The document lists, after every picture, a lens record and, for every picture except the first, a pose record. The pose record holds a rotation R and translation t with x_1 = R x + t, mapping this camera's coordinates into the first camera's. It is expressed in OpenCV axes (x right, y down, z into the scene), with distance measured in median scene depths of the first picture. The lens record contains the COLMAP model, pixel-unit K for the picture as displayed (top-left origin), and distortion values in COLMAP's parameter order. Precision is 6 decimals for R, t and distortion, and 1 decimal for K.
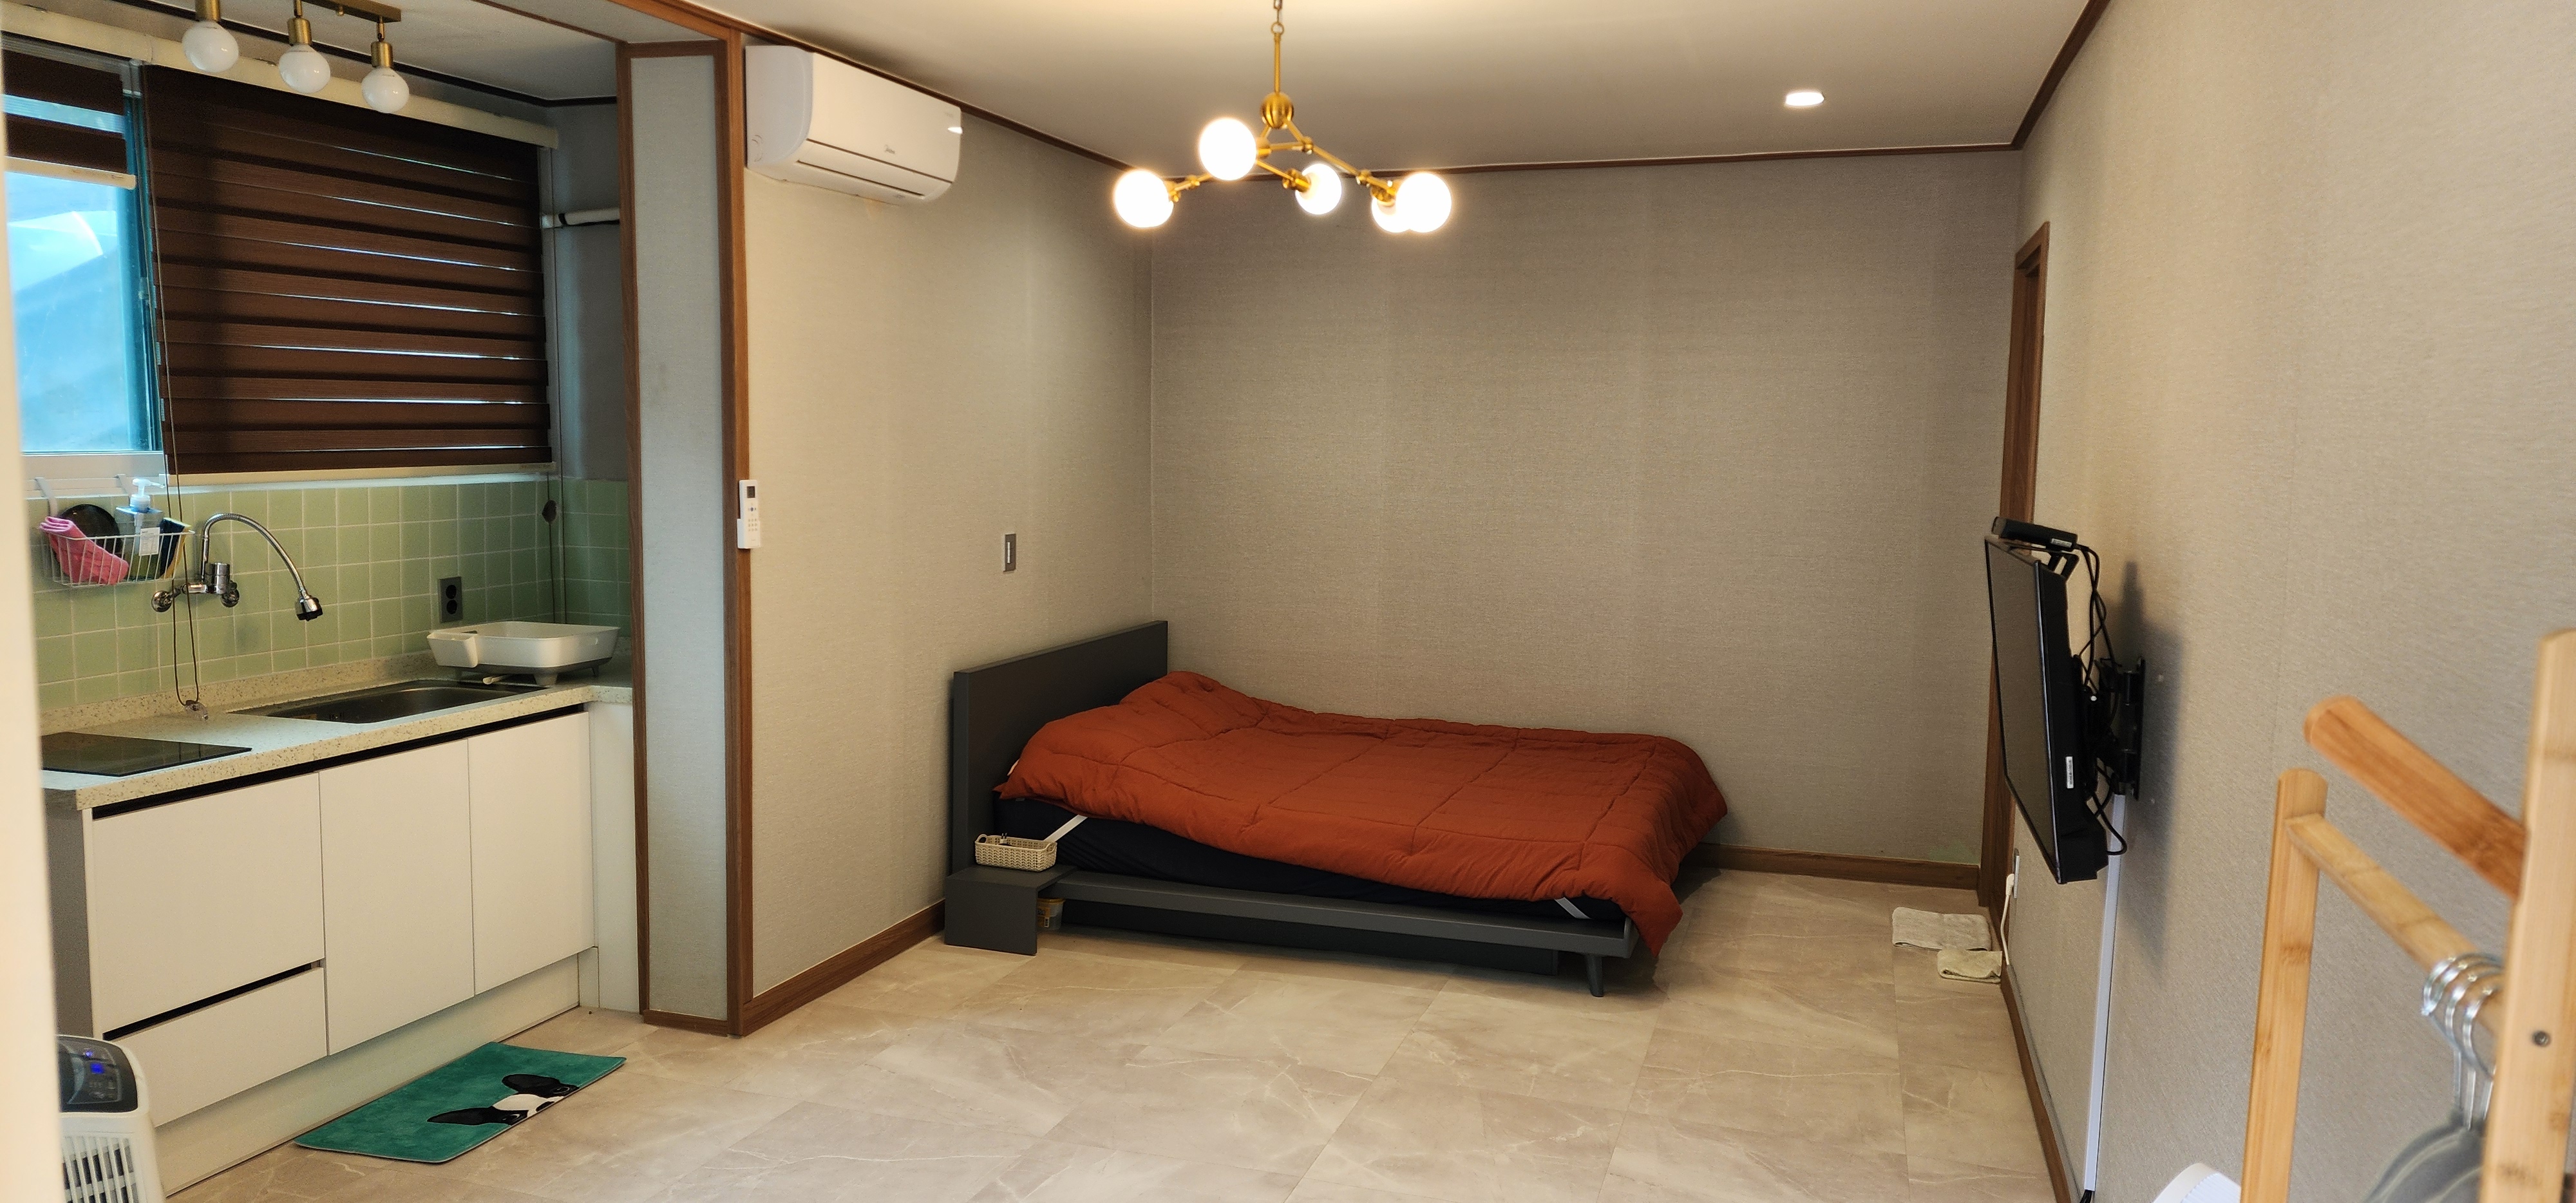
lens RADIAL K [[1746.9, 0, 1286.6], [0, 1746.9, 596.4], [0, 0, 1]] dist [0.158941, -0.199781]
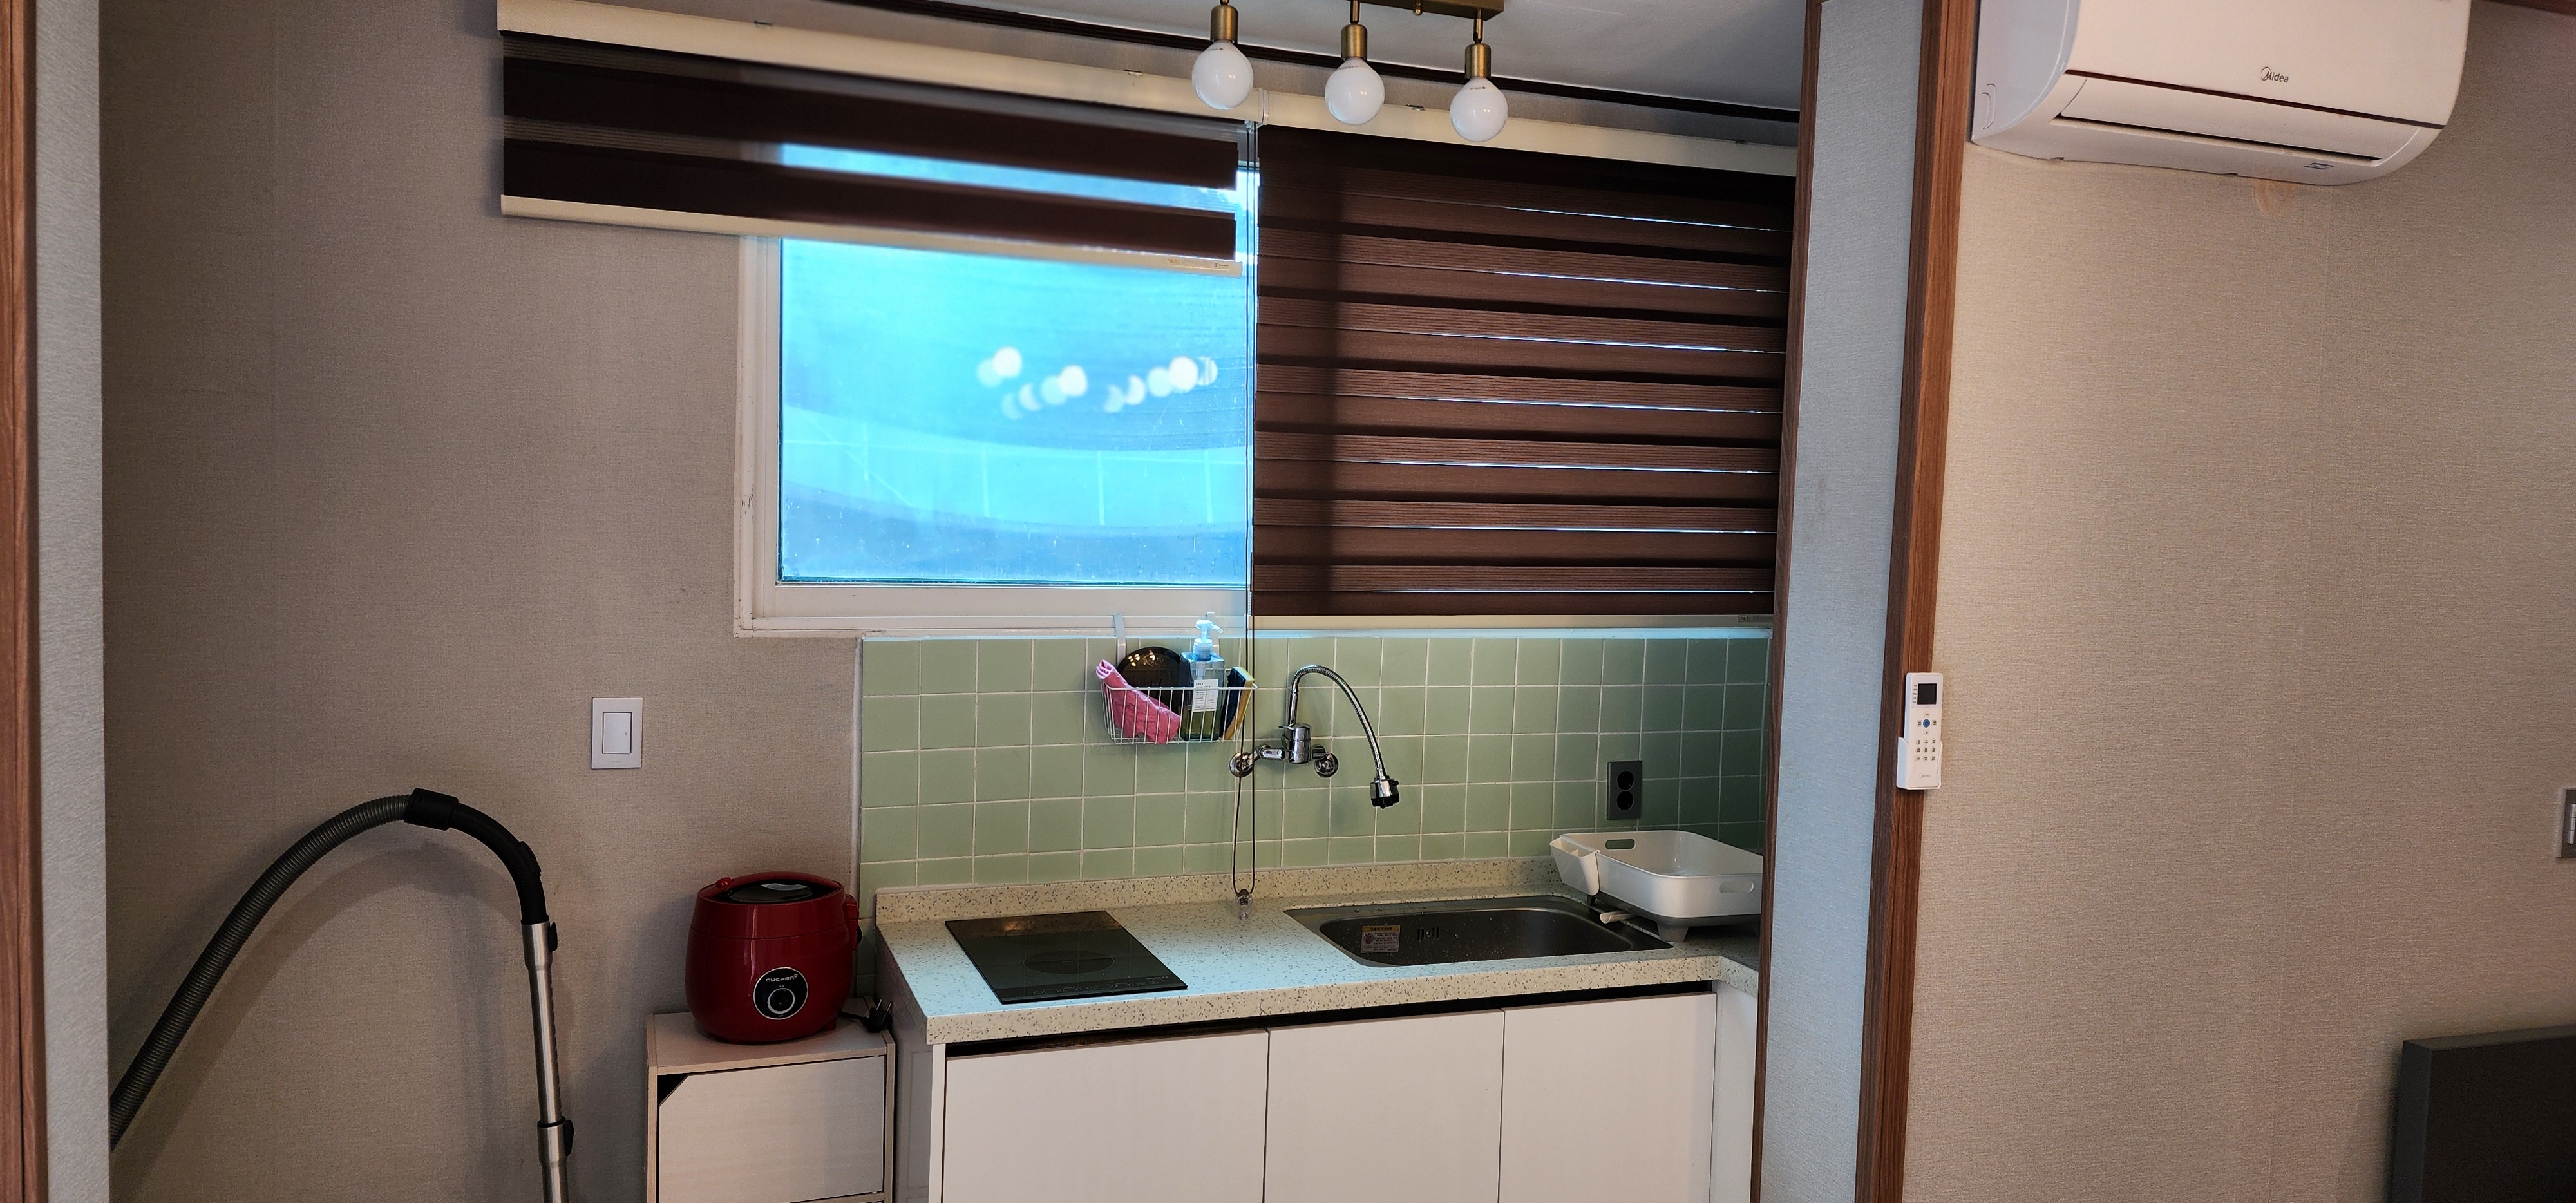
lens RADIAL K [[1746.9, 0, 1286.6], [0, 1746.9, 596.4], [0, 0, 1]] dist [0.158941, -0.199781]
pose [[0.630844, 0.050984, -0.774233, 0.016815], [-0.098061, 0.995077, -0.014374, -0.062227], [0.769688, 0.084990, 0.632738, 0.466288]]
